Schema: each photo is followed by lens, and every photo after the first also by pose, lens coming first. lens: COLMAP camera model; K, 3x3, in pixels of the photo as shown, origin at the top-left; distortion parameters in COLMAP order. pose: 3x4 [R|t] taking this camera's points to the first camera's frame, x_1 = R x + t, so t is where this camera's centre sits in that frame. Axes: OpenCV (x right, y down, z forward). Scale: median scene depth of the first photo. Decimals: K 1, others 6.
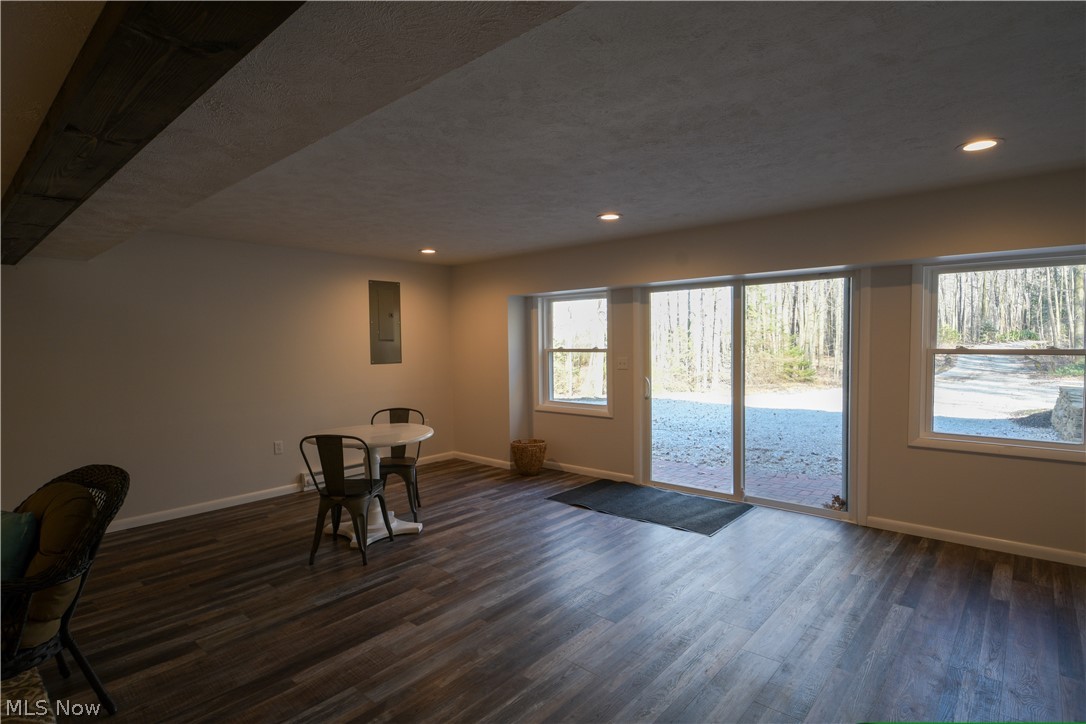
lens RADIAL K [[555.3, 0, 541.6], [0, 555.3, 362.3], [0, 0, 1]] dist [-0.001225, -0.000158]
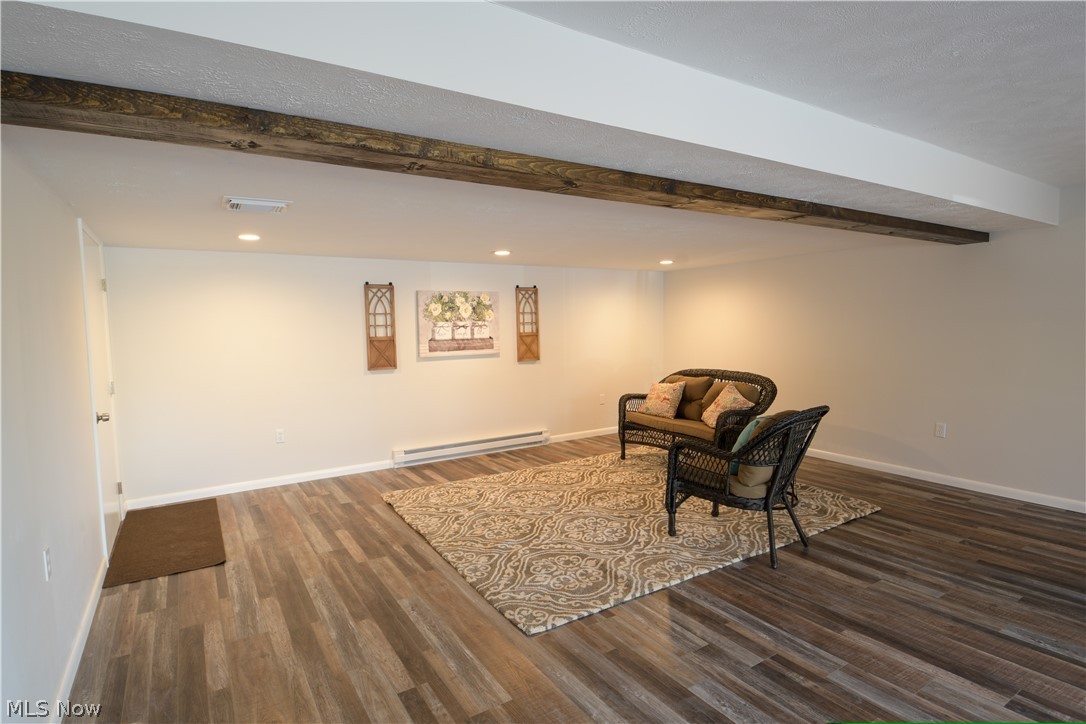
lens RADIAL K [[555.3, 0, 541.9], [0, 555.3, 361.9], [0, 0, 1]] dist [-0.001225, -0.000158]
pose [[-0.265955, 0.082692, -0.960432, 0.596455], [-0.012866, 0.995921, 0.089311, -0.042639], [0.963900, 0.036110, -0.263806, 0.562187]]
